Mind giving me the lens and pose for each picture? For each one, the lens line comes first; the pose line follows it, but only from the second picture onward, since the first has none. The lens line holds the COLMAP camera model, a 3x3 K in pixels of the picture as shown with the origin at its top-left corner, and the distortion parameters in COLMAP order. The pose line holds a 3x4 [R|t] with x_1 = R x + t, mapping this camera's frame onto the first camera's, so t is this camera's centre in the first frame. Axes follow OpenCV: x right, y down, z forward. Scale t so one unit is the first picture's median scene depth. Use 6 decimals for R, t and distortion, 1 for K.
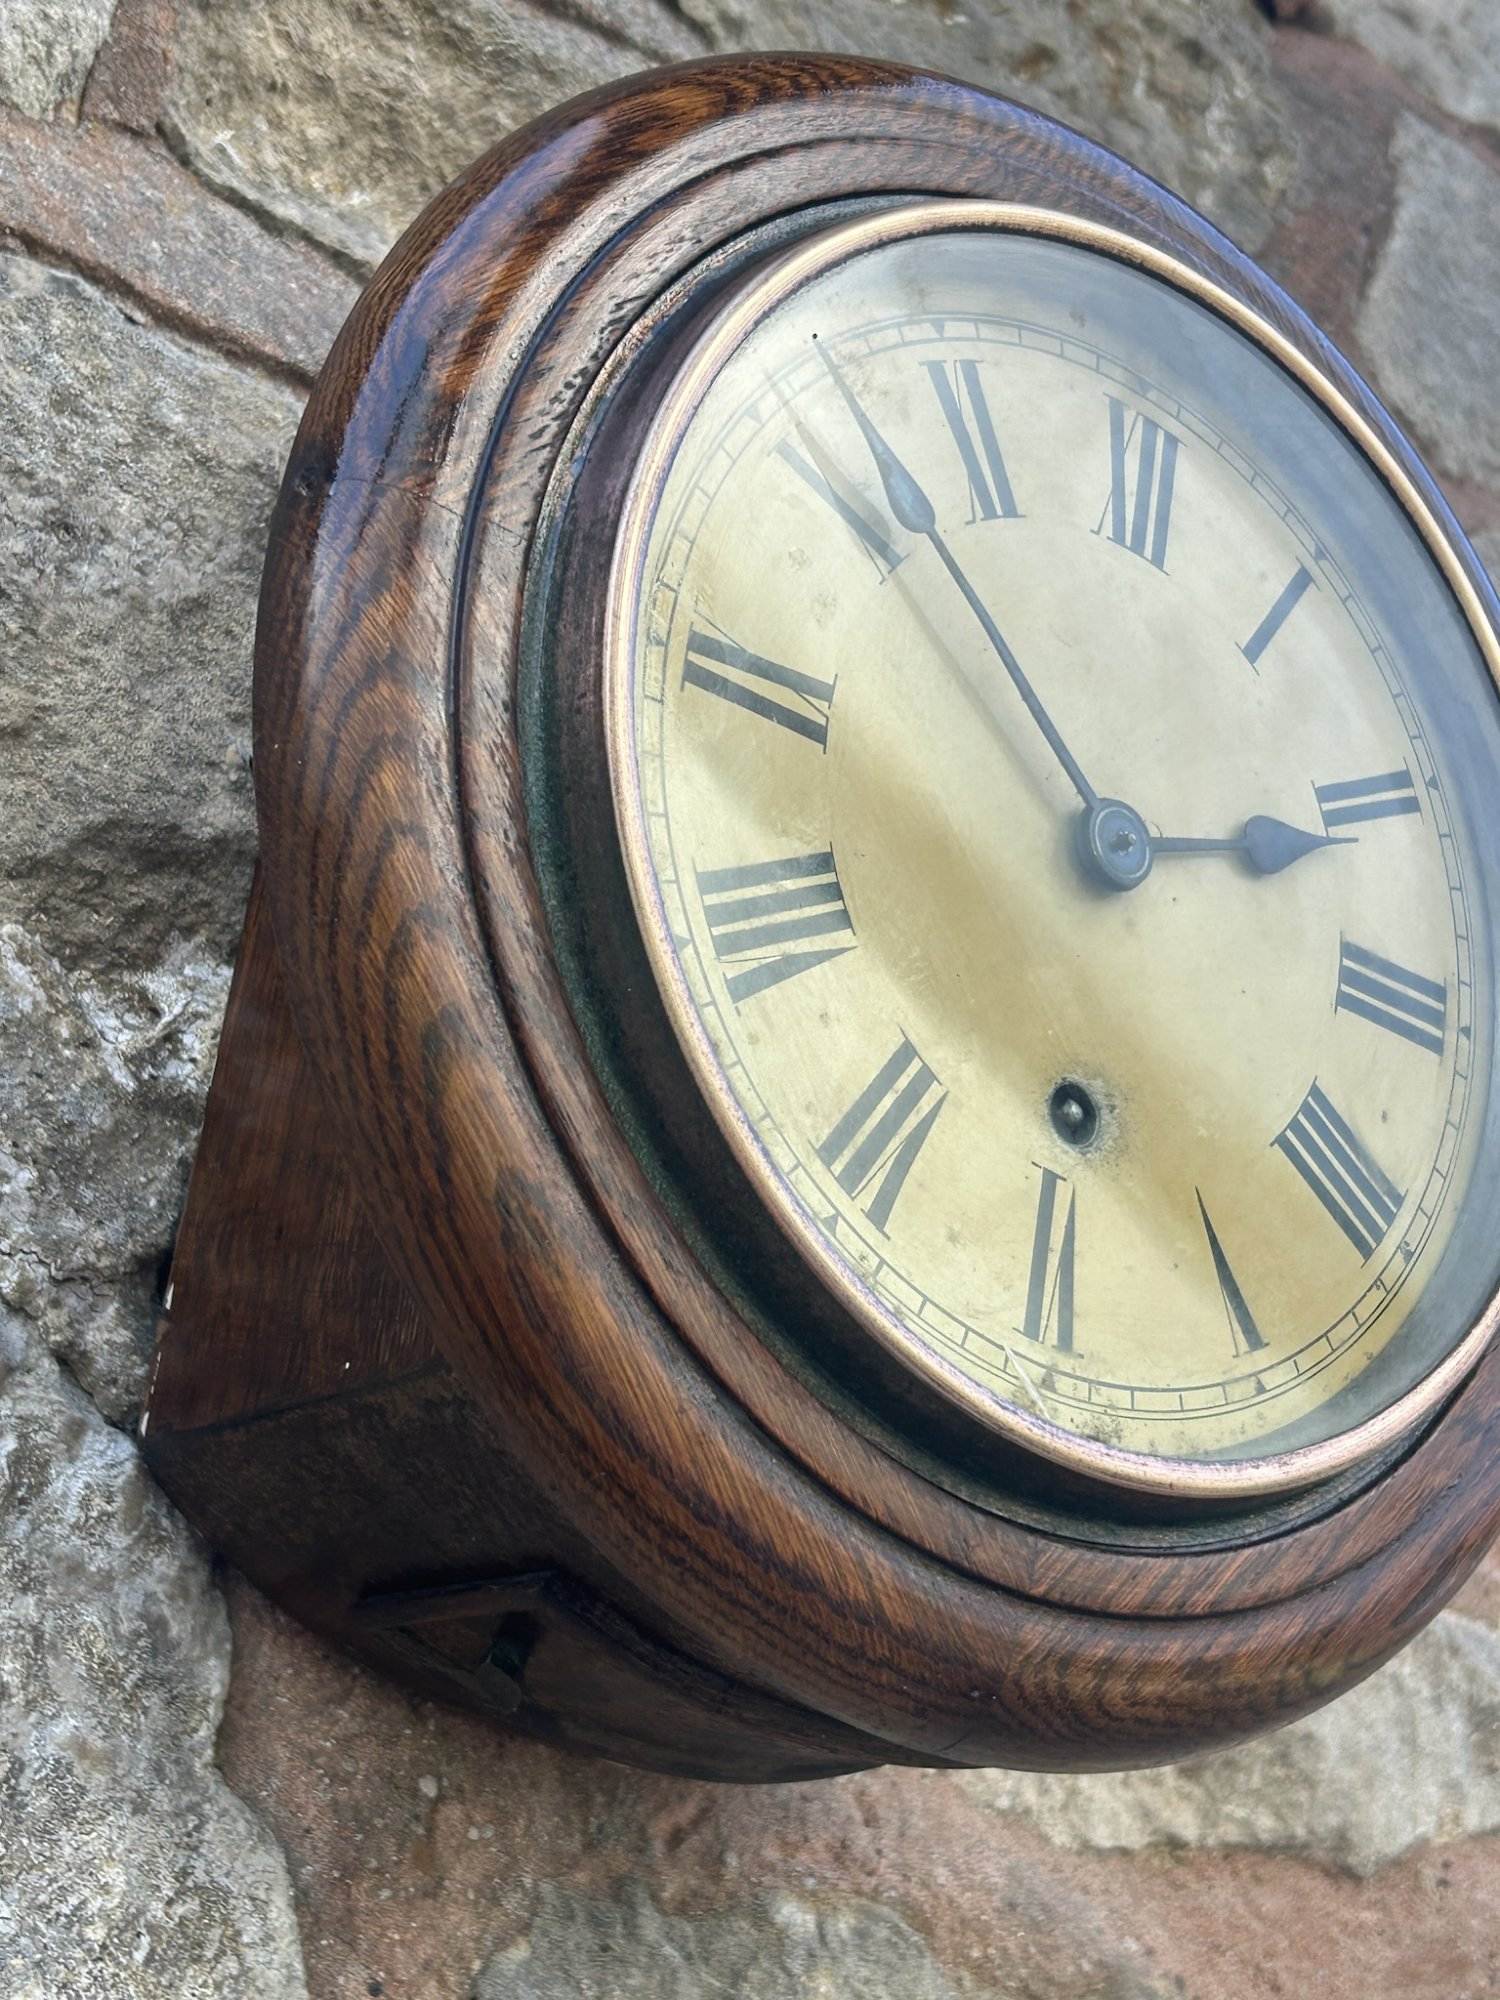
lens RADIAL K [[3031.7, 0, 750.0], [0, 3031.7, 1000.0], [0, 0, 1]] dist [0.183586, -0.656718]
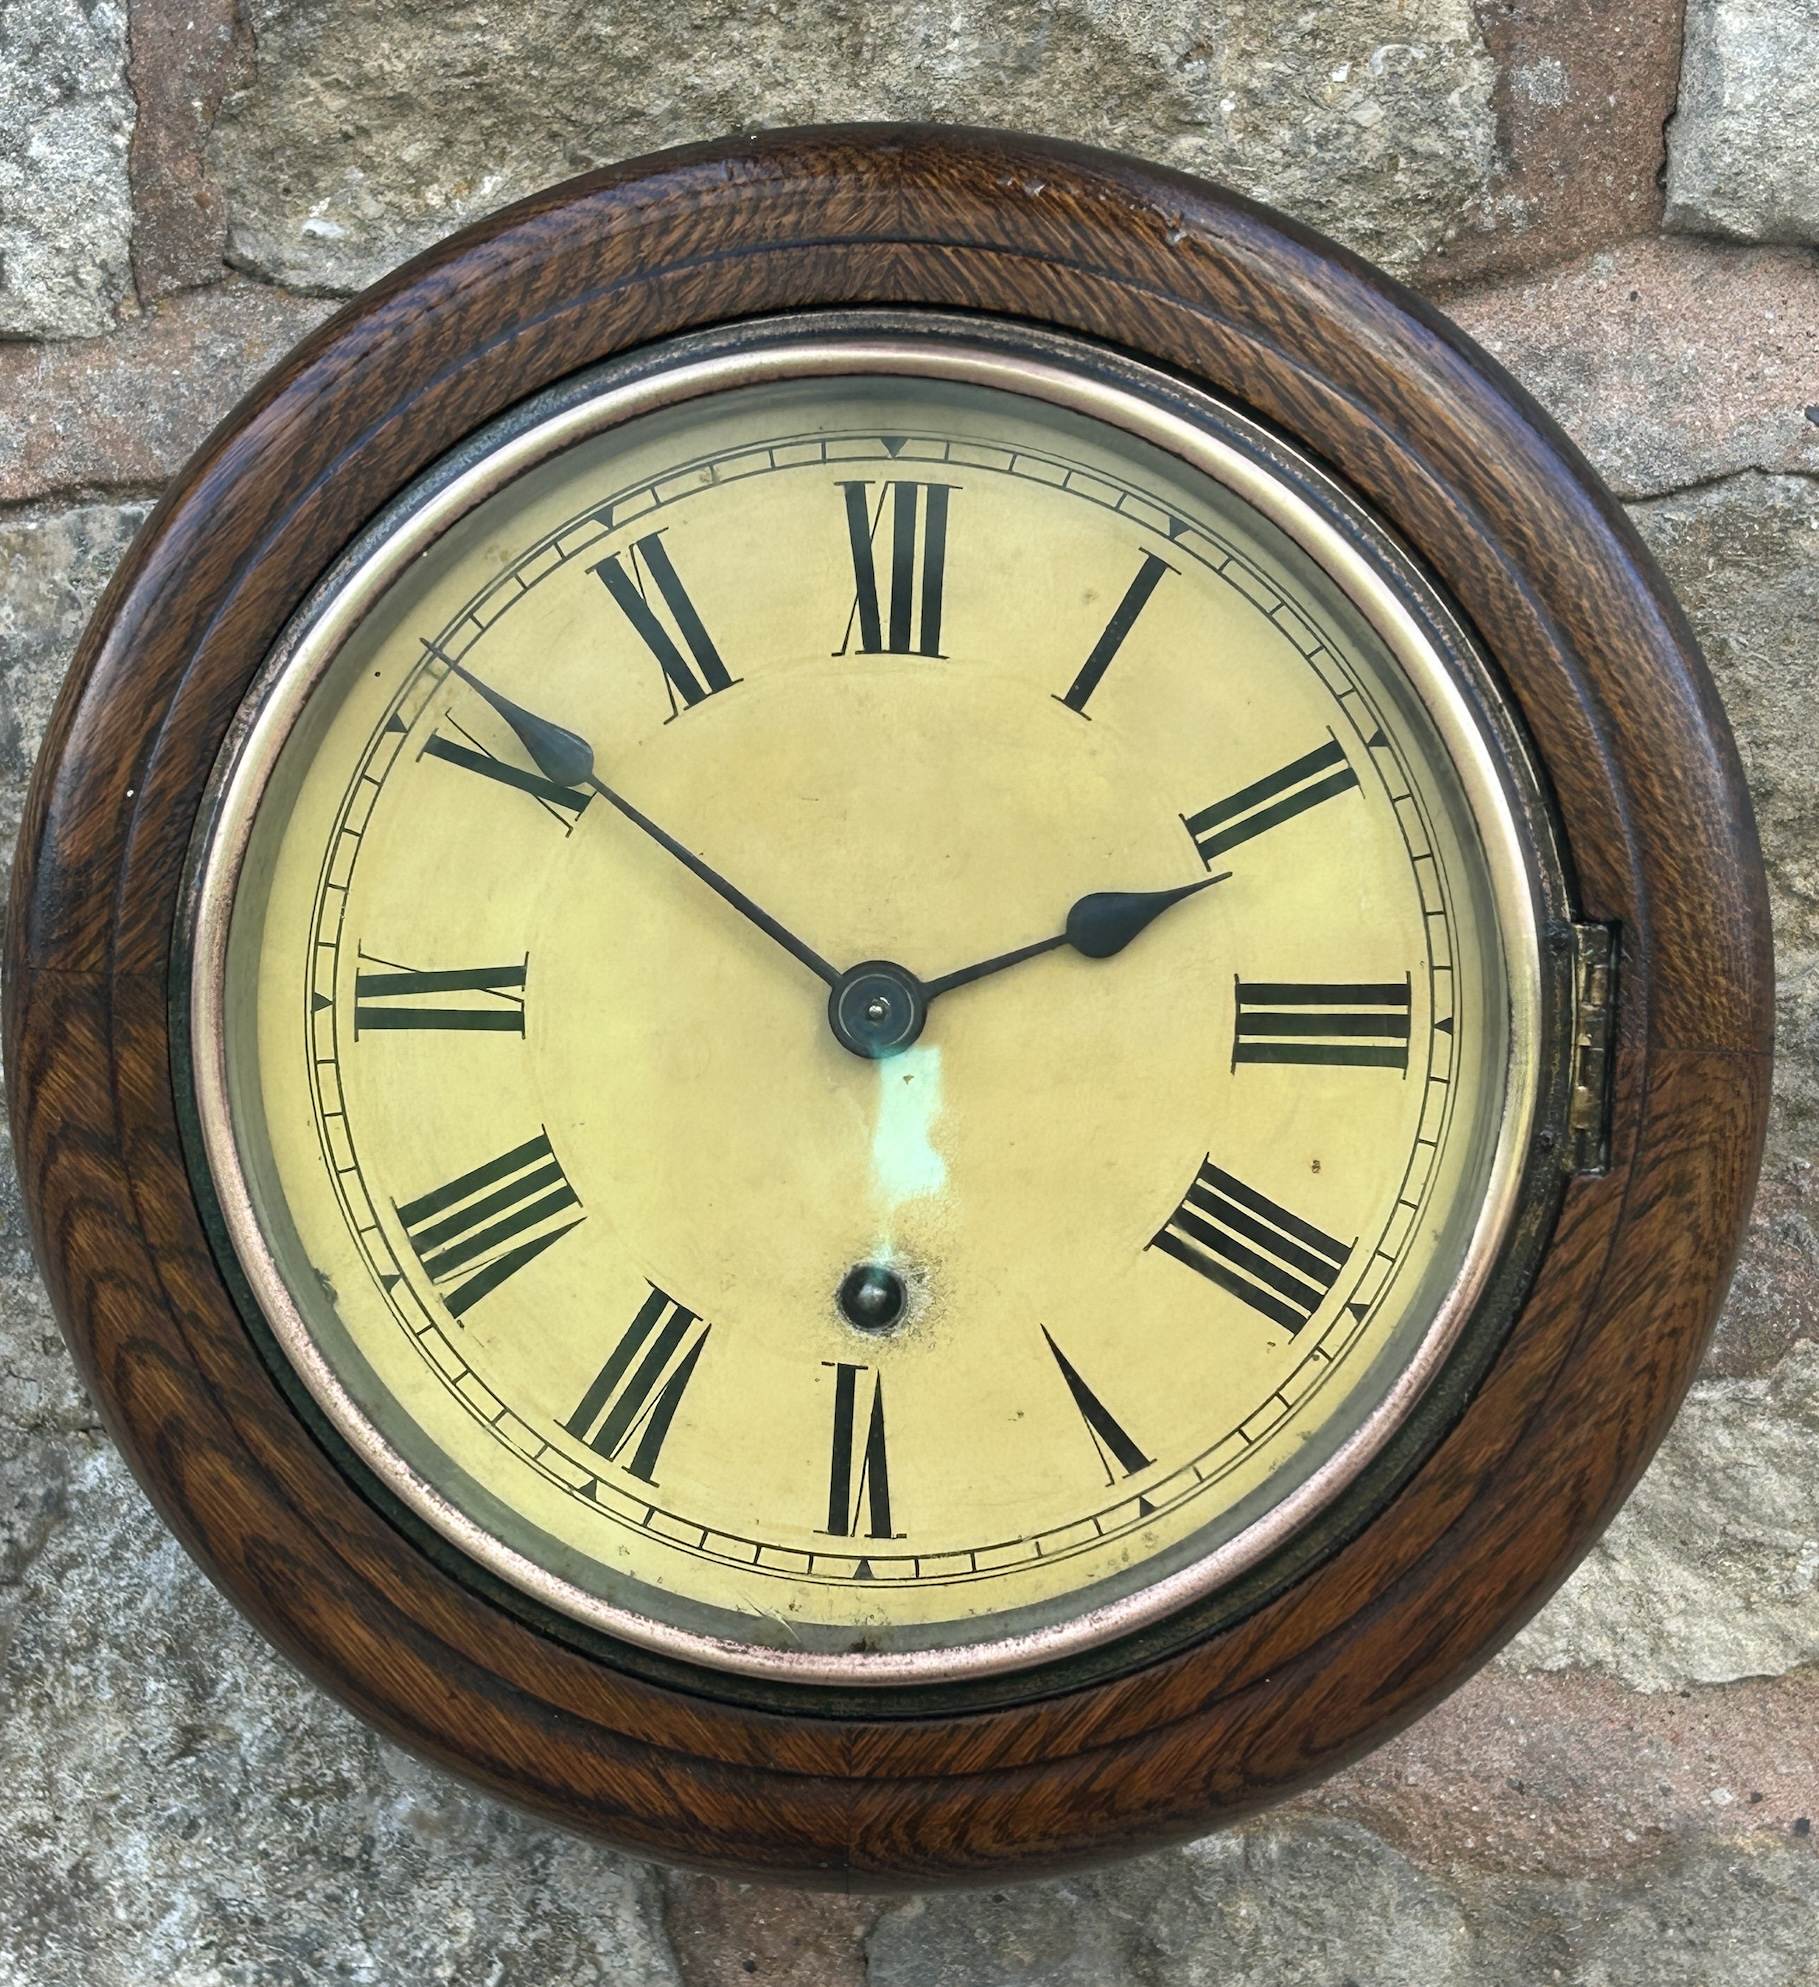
lens RADIAL K [[4238.0, 0, 838.1], [0, 4238.0, 1035.7], [0, 0, 1]] dist [0.244425, -1.075031]
pose [[0.743780, -0.096651, -0.661399, 1.005694], [0.323835, 0.917715, 0.230064, -0.359191], [0.584740, -0.385302, 0.713878, 0.010167]]
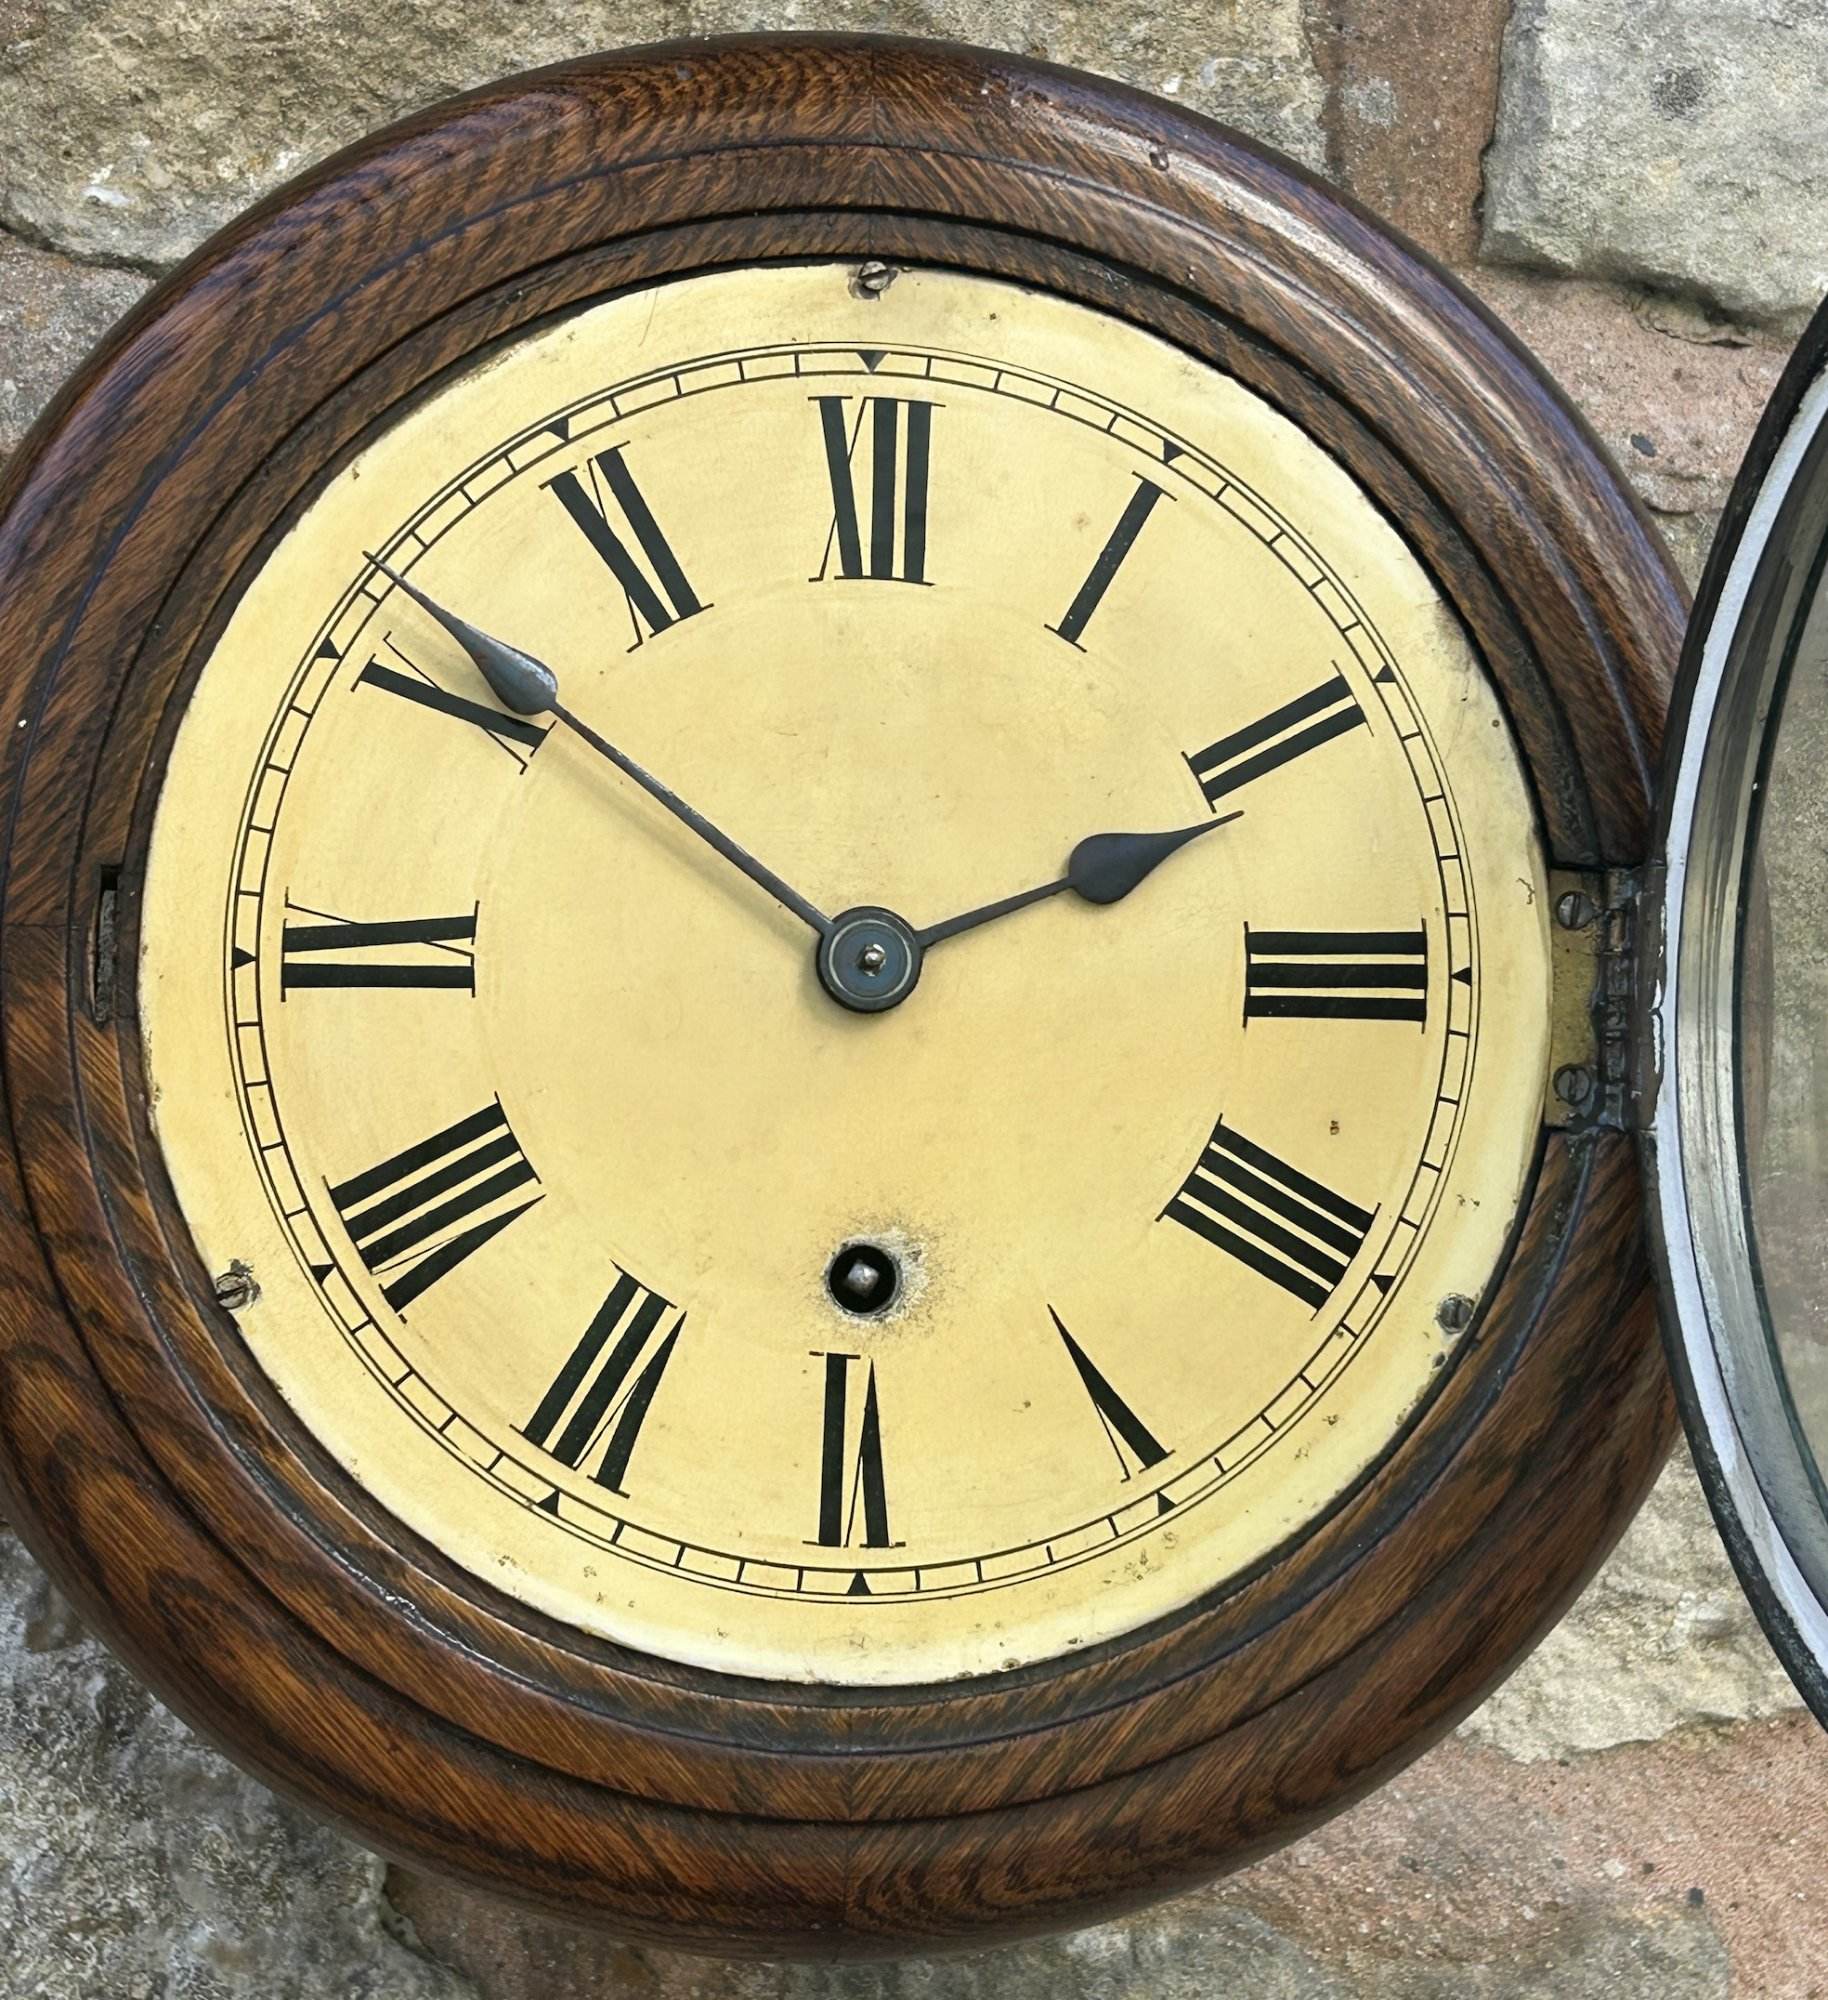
lens RADIAL K [[4194.9, 0, 863.9], [0, 4194.9, 909.5], [0, 0, 1]] dist [0.279859, -1.227146]
pose [[0.857380, -0.169967, -0.485809, 0.717240], [0.289987, 0.939344, 0.183140, -0.290163], [0.425214, -0.297899, 0.854663, -0.058109]]
